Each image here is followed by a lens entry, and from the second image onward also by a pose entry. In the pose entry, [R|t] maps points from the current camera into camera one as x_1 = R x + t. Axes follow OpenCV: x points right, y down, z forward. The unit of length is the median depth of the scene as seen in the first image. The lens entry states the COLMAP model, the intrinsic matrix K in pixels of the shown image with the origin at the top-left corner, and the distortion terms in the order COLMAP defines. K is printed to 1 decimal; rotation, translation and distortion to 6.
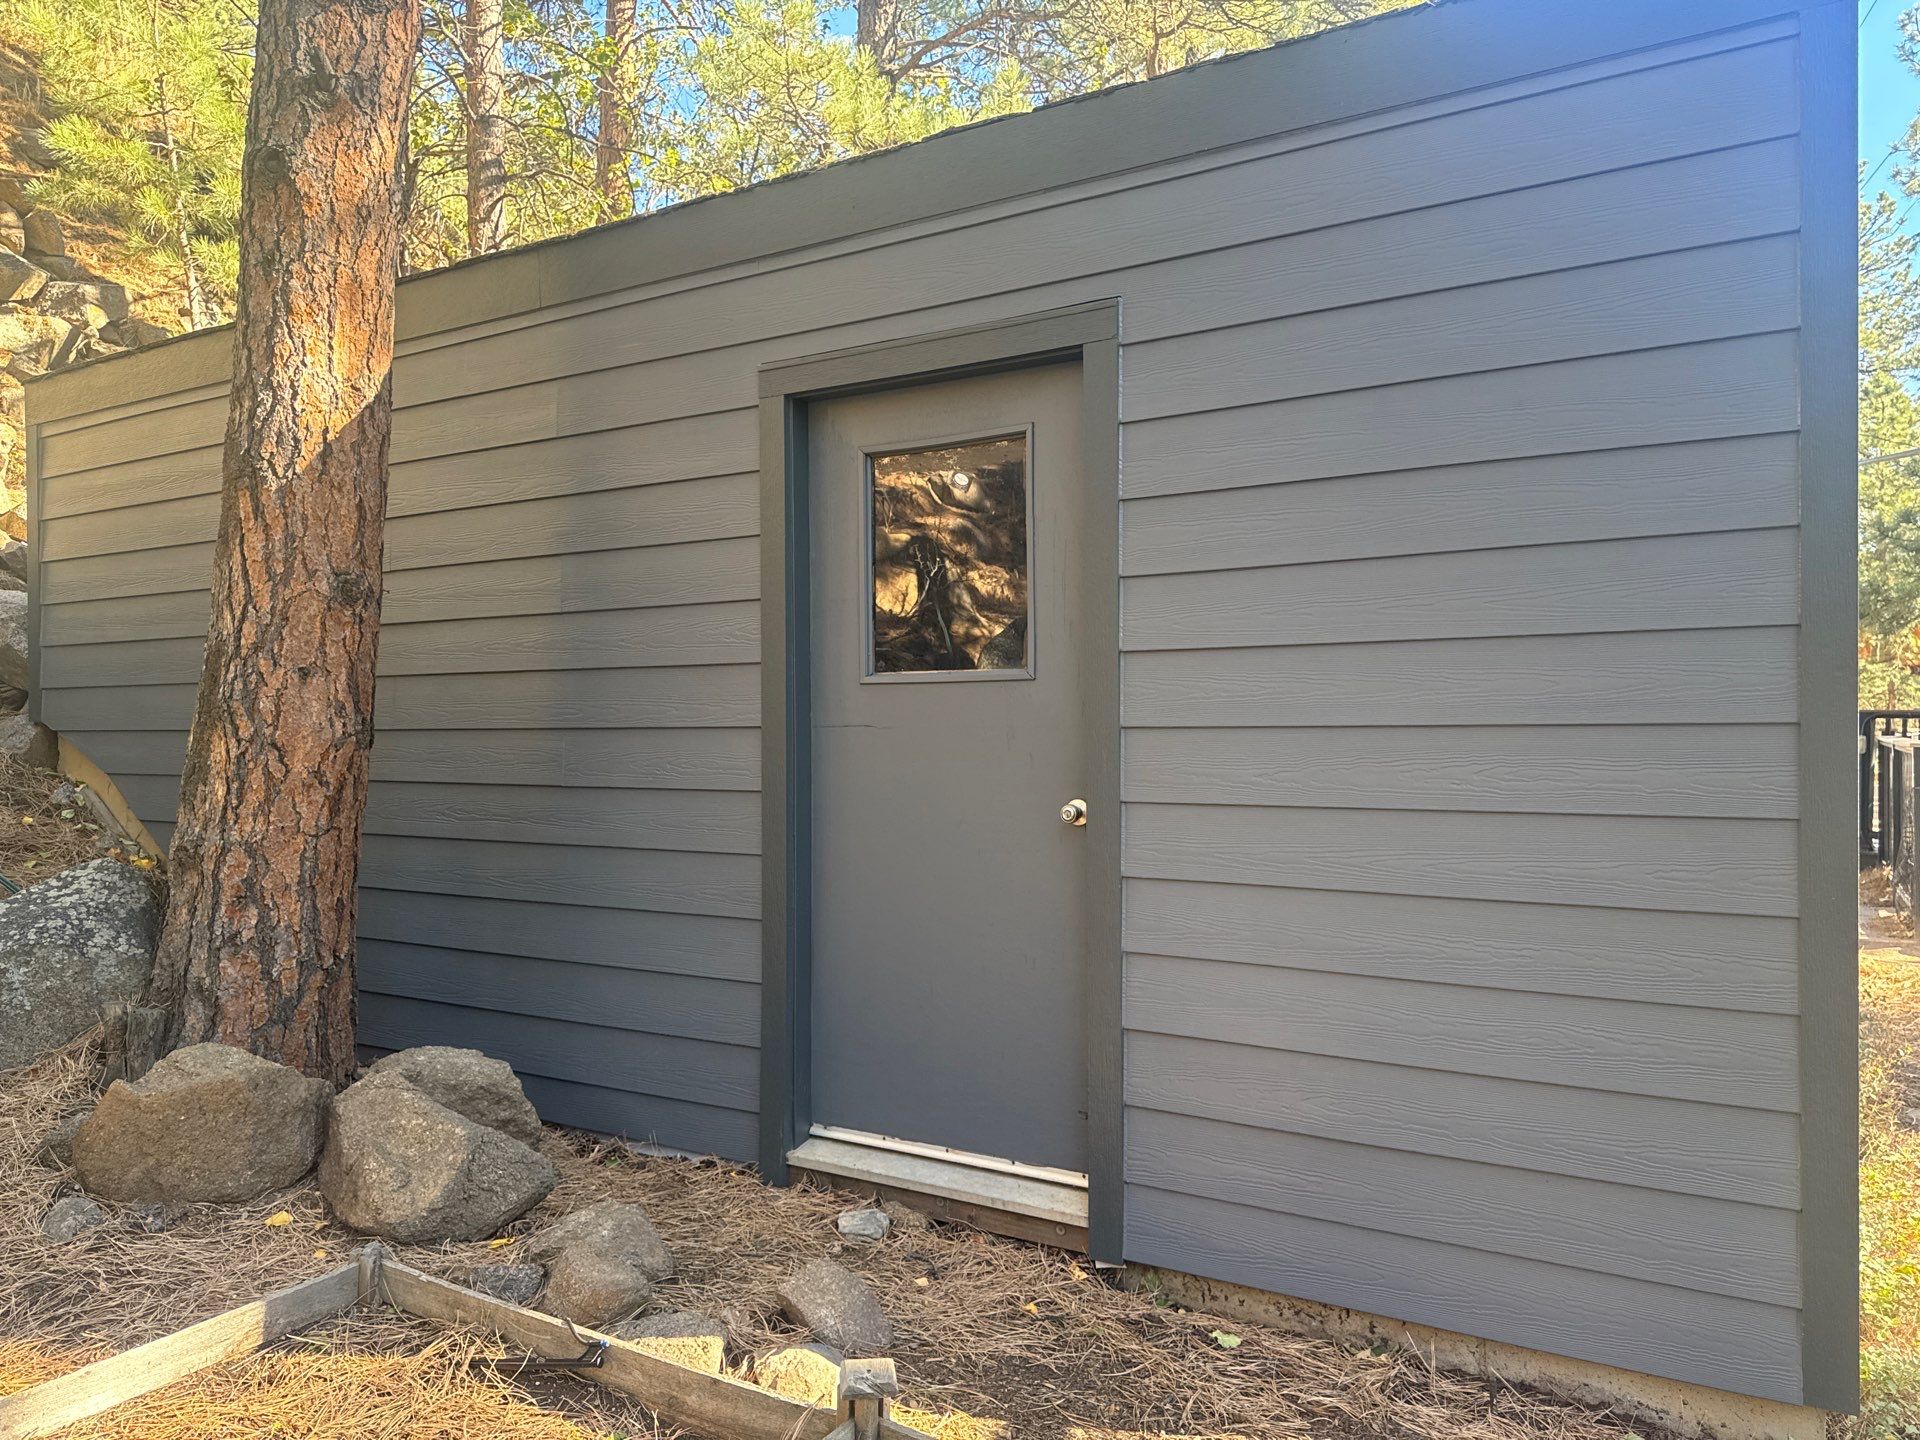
lens RADIAL K [[1387.1, 0, 960.0], [0, 1387.1, 720.0], [0, 0, 1]] dist [0.057469, -0.081840]
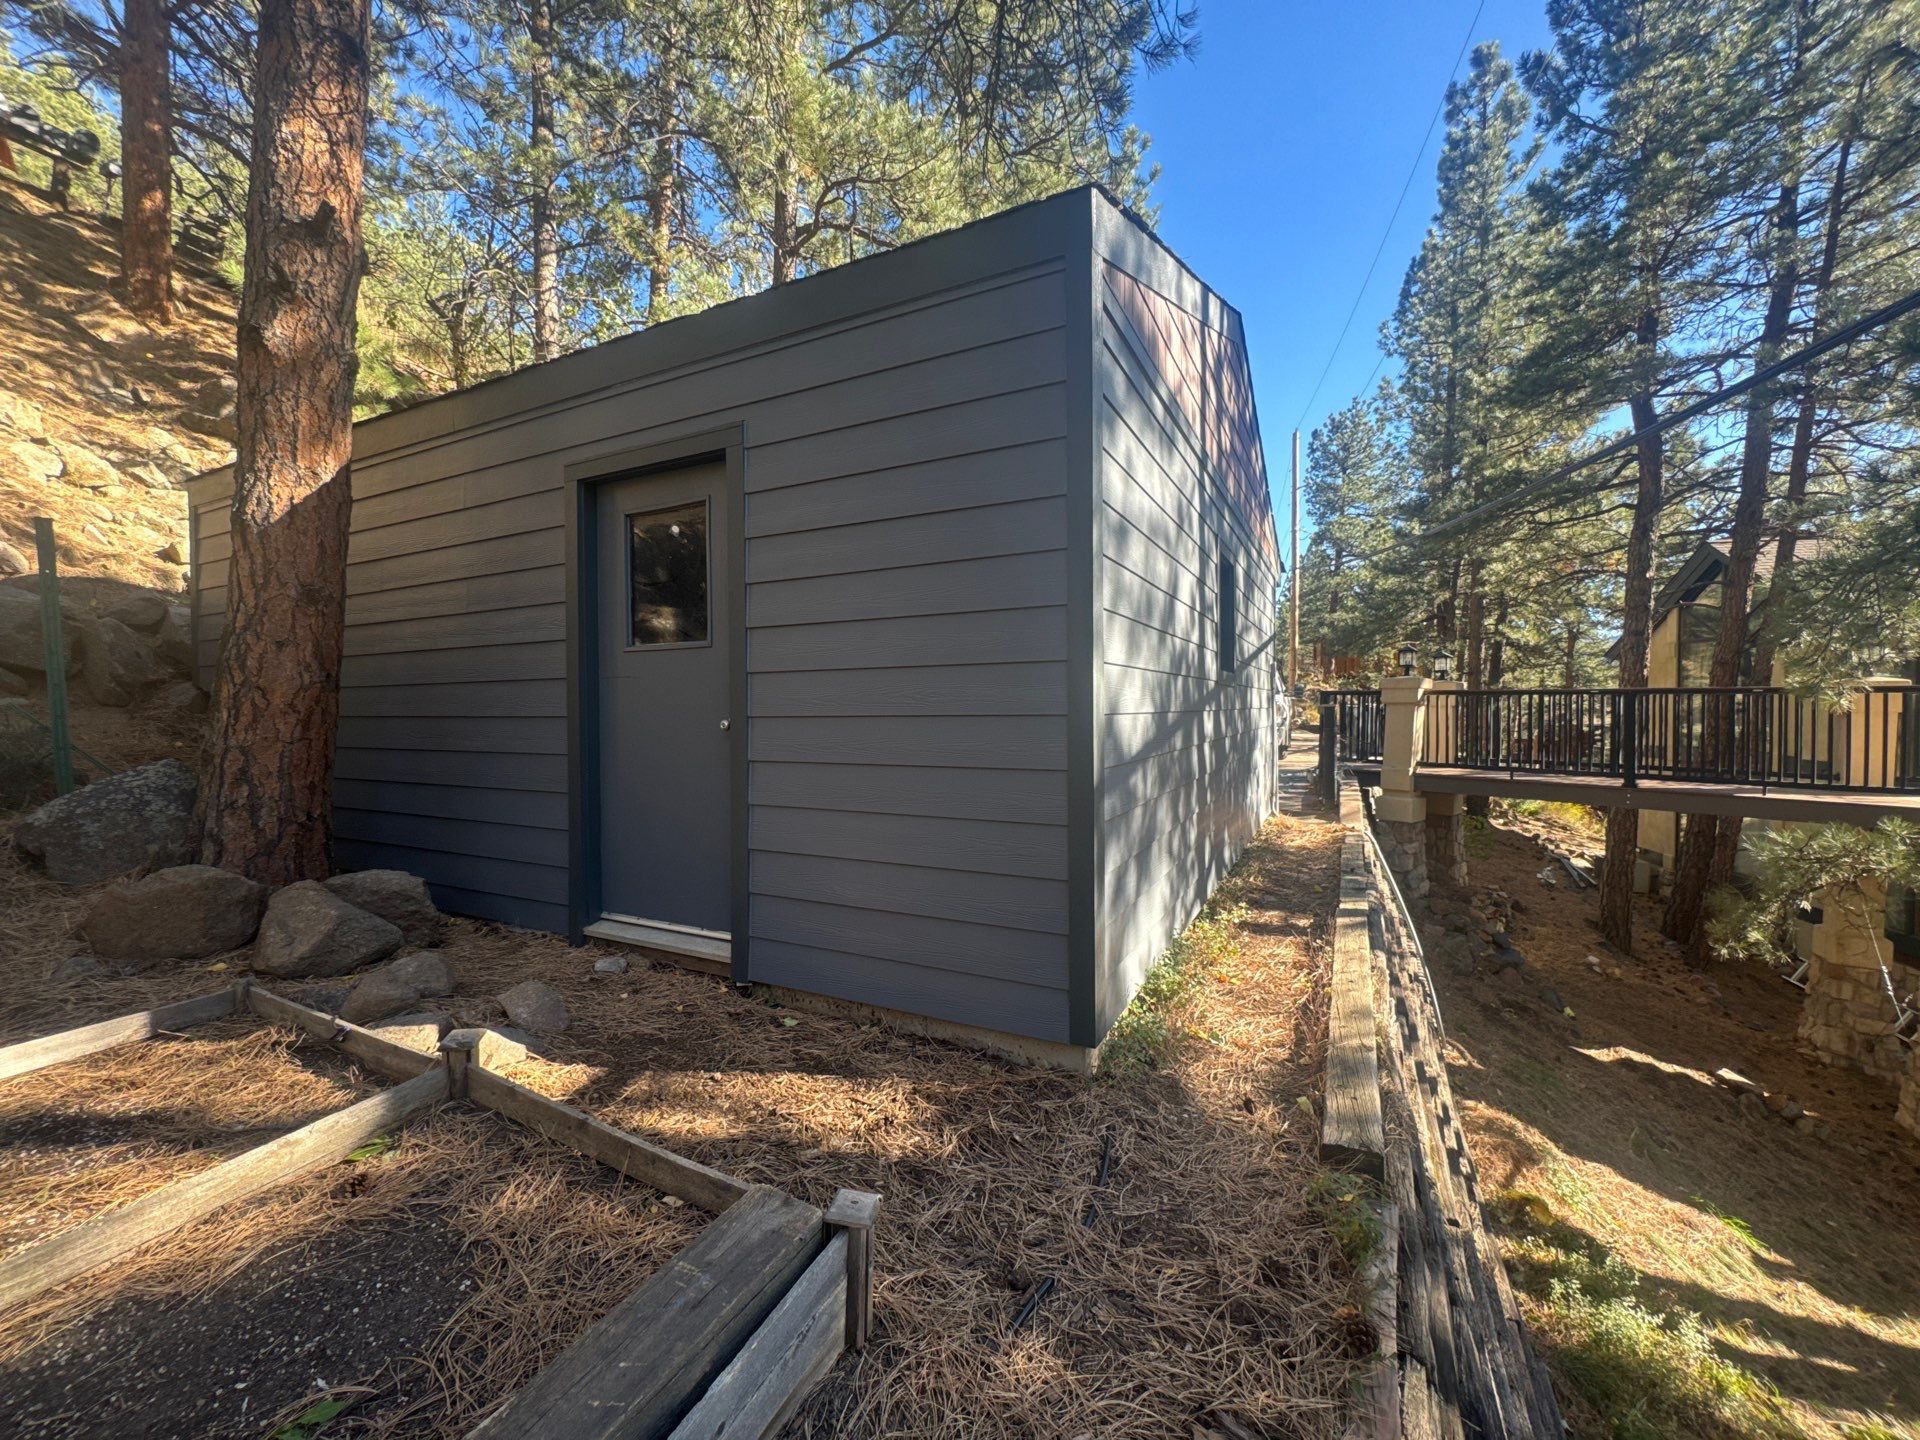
lens RADIAL K [[786.5, 0, 960.0], [0, 786.5, 720.0], [0, 0, 1]] dist [0.000551, -0.000097]
pose [[0.997668, -0.002717, 0.068199, 0.277482], [0.001650, 0.999875, 0.015701, 0.043473], [-0.068233, -0.015552, 0.997548, 0.014265]]
